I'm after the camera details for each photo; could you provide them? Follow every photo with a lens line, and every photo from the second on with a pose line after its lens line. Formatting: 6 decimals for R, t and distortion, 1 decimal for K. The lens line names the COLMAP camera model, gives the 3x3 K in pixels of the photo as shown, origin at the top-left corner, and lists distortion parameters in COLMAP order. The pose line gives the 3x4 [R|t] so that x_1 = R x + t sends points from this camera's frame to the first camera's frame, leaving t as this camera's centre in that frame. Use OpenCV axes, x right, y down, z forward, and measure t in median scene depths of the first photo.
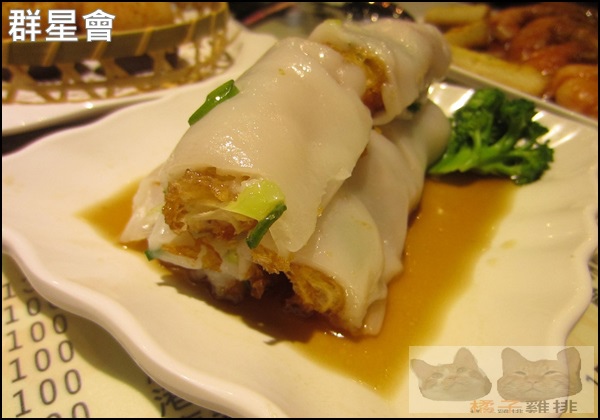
lens RADIAL K [[414.2, 0, 300.0], [0, 414.2, 210.0], [0, 0, 1]] dist [-0.027446, 0.006158]
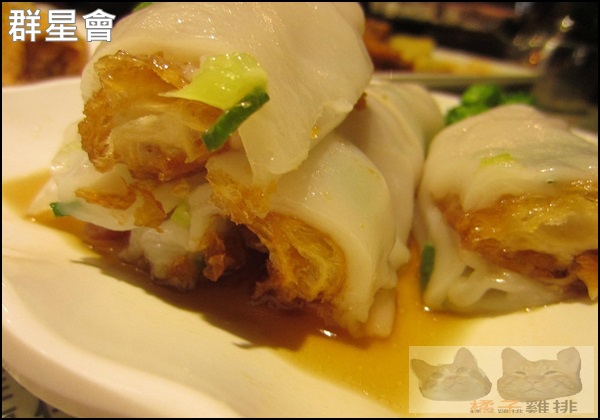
lens RADIAL K [[414.2, 0, 300.0], [0, 414.2, 210.0], [0, 0, 1]] dist [-0.027446, 0.006158]
pose [[0.995888, 0.037356, 0.082533, -0.025419], [-0.024426, 0.988008, -0.152458, 0.211748], [-0.087239, 0.149815, 0.984858, 0.313983]]
